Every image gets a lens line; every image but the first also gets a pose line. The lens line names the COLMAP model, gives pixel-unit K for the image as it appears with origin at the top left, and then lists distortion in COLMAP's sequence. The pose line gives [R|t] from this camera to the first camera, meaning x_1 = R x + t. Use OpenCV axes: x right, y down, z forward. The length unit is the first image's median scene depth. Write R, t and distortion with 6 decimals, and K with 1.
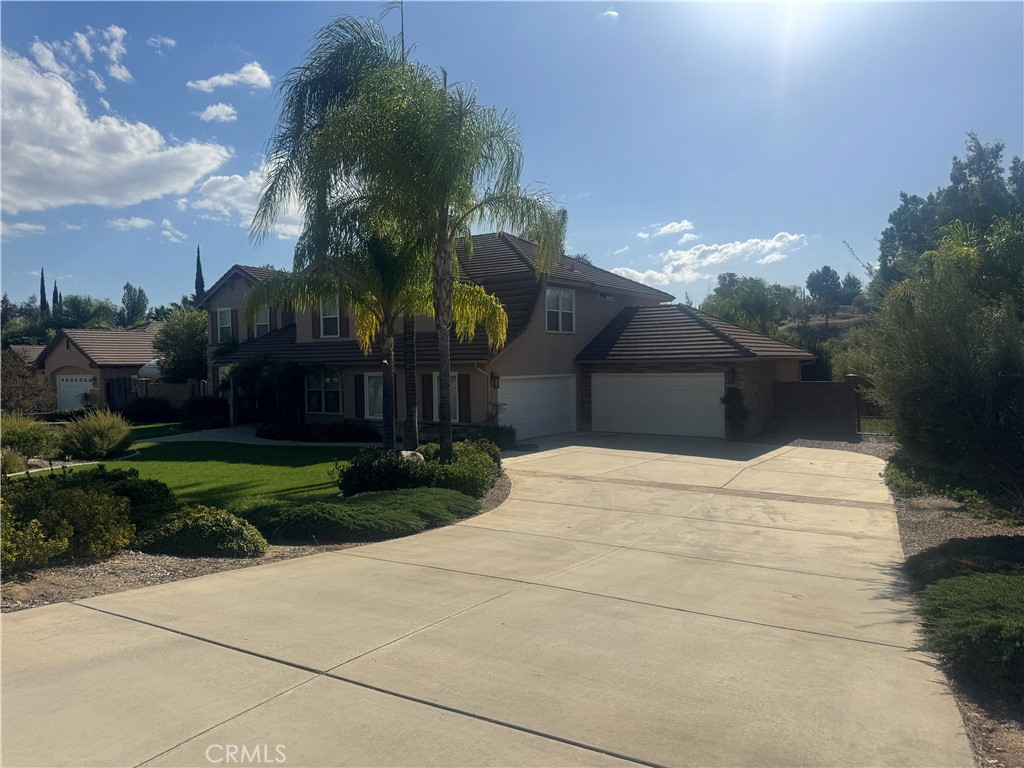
lens RADIAL K [[723.9, 0, 508.5], [0, 723.9, 386.0], [0, 0, 1]] dist [0.031630, -0.003807]
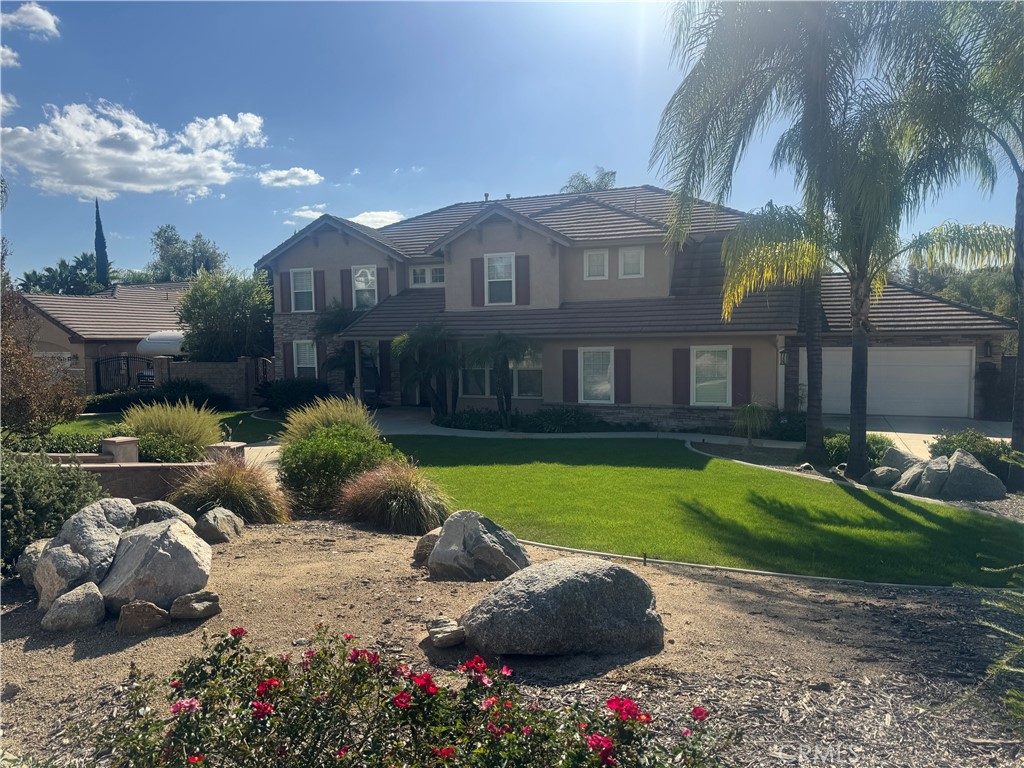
lens RADIAL K [[723.9, 0, 518.0], [0, 723.9, 388.8], [0, 0, 1]] dist [0.031630, -0.003807]
pose [[0.978117, -0.013921, 0.207589, -0.378881], [0.006489, 0.999315, 0.036440, -0.001745], [-0.207954, -0.034295, 0.977537, 0.184073]]
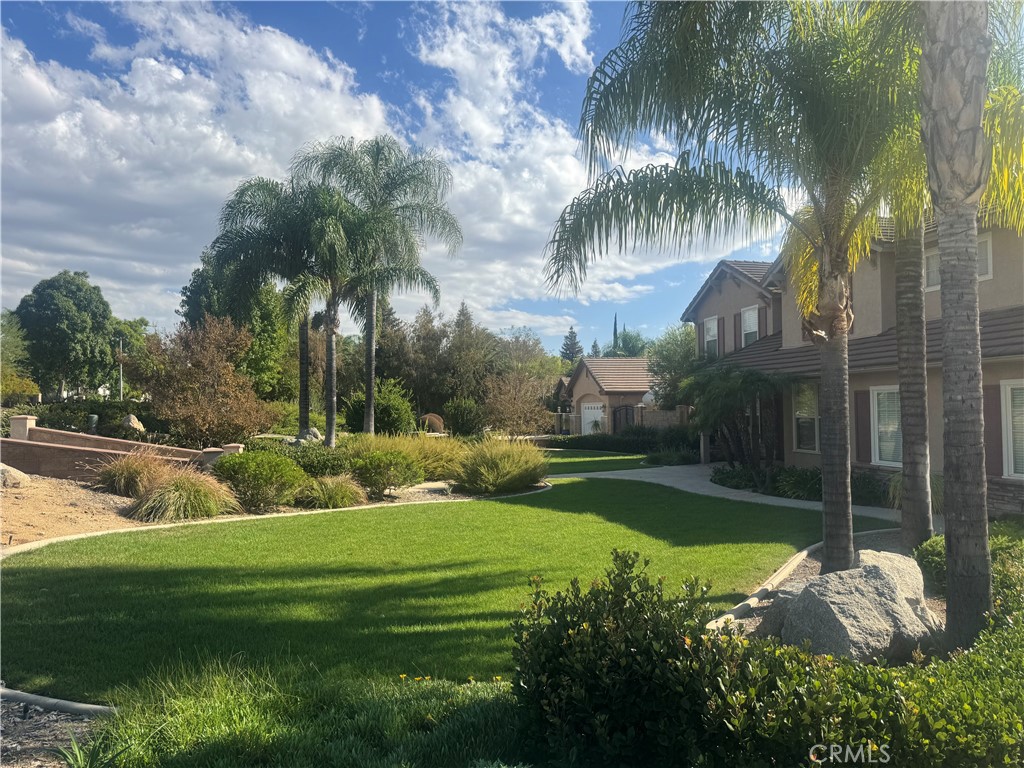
lens RADIAL K [[723.9, 0, 512.6], [0, 723.9, 391.5], [0, 0, 1]] dist [0.031630, -0.003807]
pose [[0.730790, -0.009415, -0.682538, -0.005233], [-0.021069, 0.999117, -0.036341, 0.011498], [0.682278, 0.040938, 0.729946, 0.317702]]
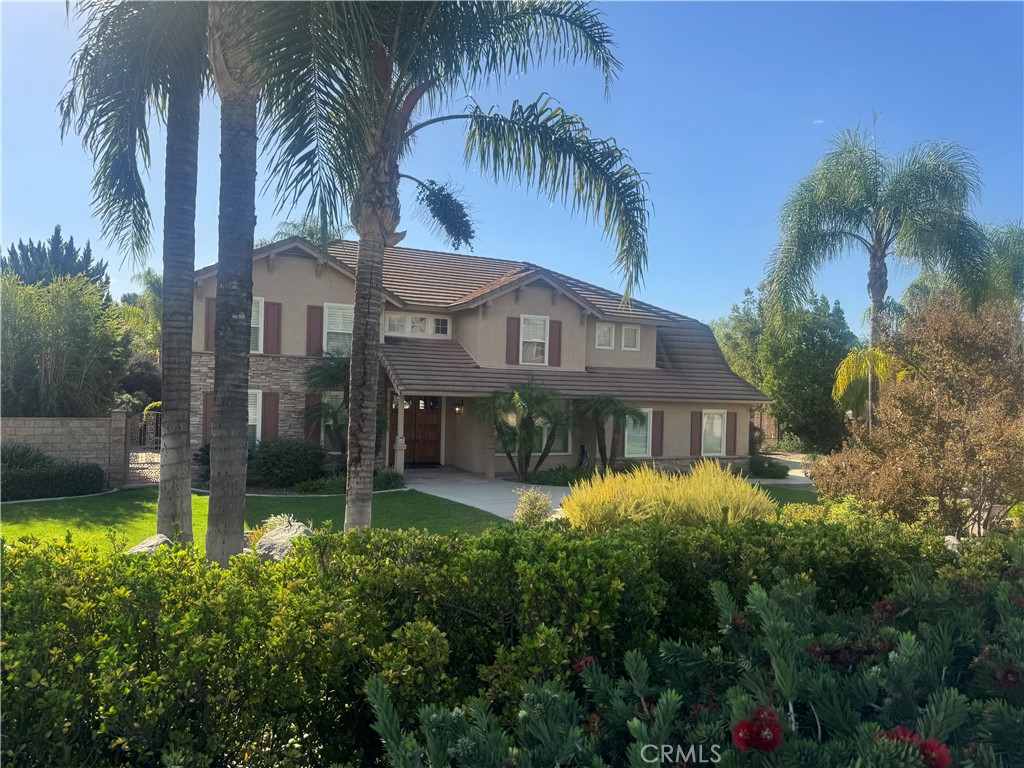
lens RADIAL K [[723.9, 0, 513.0], [0, 723.9, 382.1], [0, 0, 1]] dist [0.031630, -0.003807]
pose [[0.504932, 0.041811, 0.862146, -0.937768], [-0.004462, 0.998939, -0.045831, -0.008028], [-0.863148, 0.019295, 0.504583, 0.569500]]
